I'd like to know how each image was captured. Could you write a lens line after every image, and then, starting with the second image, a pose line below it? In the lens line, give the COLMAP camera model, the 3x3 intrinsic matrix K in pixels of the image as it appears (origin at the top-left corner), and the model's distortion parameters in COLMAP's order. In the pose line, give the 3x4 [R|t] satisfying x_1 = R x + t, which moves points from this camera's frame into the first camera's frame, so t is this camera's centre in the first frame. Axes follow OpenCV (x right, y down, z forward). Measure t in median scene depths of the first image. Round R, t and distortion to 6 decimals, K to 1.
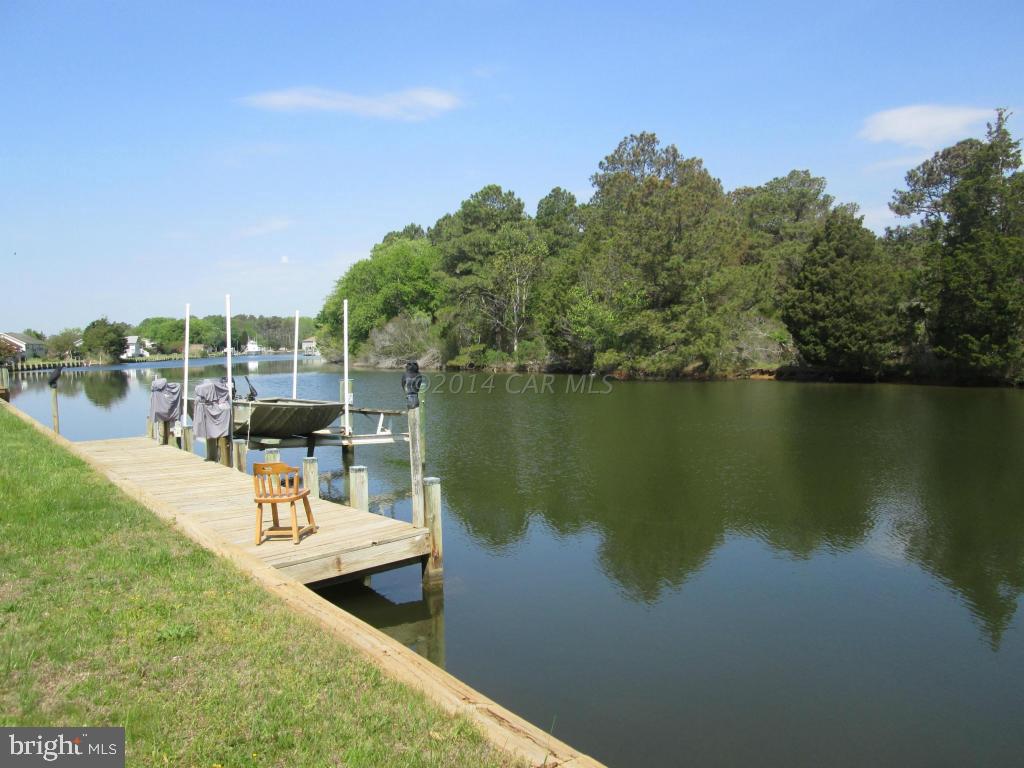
lens RADIAL K [[845.9, 0, 512.0], [0, 845.9, 384.0], [0, 0, 1]] dist [-0.046294, 0.009364]
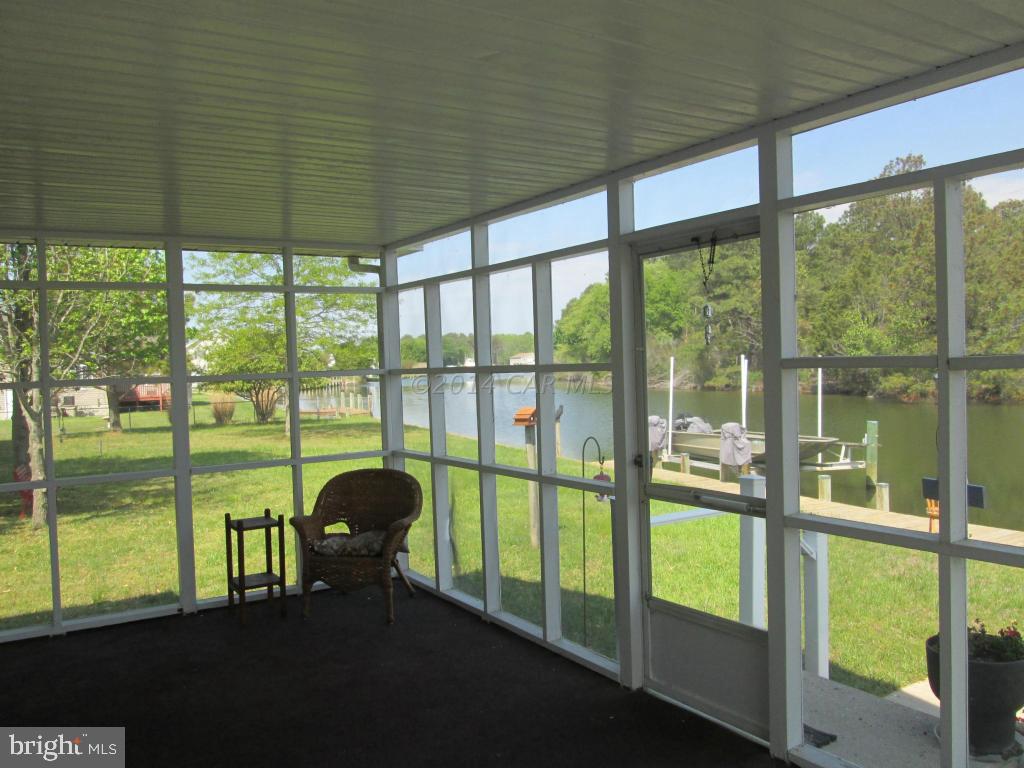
lens RADIAL K [[845.9, 0, 512.0], [0, 845.9, 384.0], [0, 0, 1]] dist [-0.046294, 0.009364]
pose [[0.973843, -0.004457, -0.227179, -0.089459], [0.000687, 0.999861, -0.016674, -0.009211], [0.227222, 0.016082, 0.973710, -0.083343]]
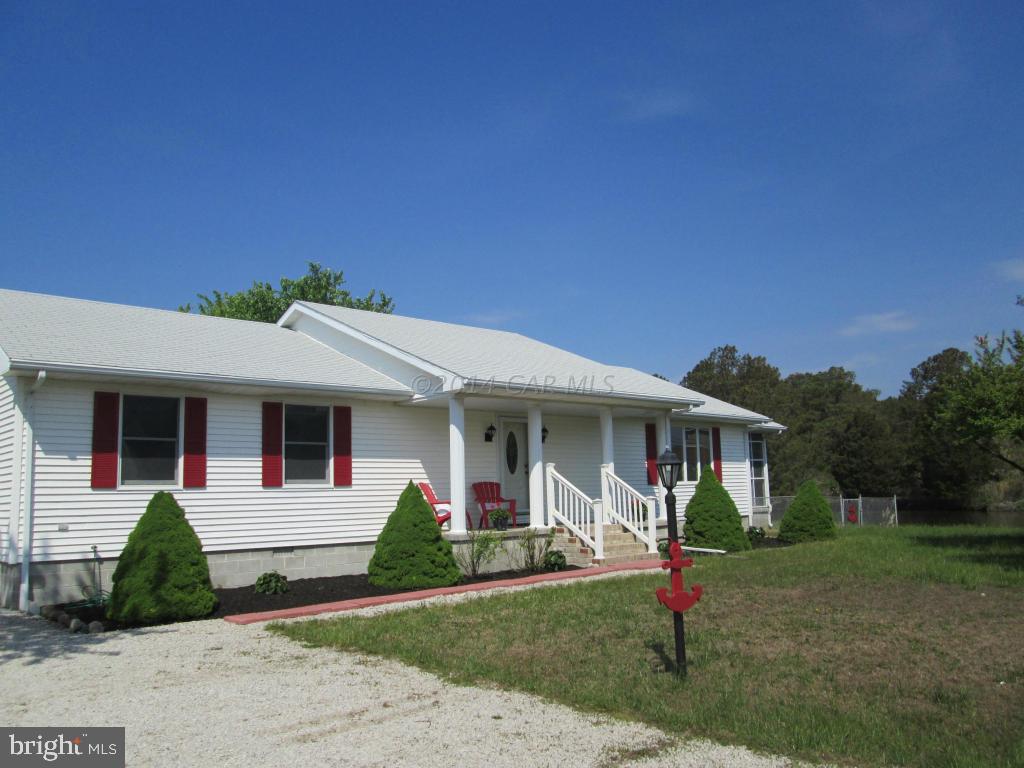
lens RADIAL K [[845.9, 0, 512.0], [0, 845.9, 384.0], [0, 0, 1]] dist [-0.046294, 0.009364]
pose [[0.998748, -0.014747, -0.047807, -0.163252], [0.006111, 0.984372, -0.175996, 0.026828], [0.049656, 0.175483, 0.983229, -0.497269]]
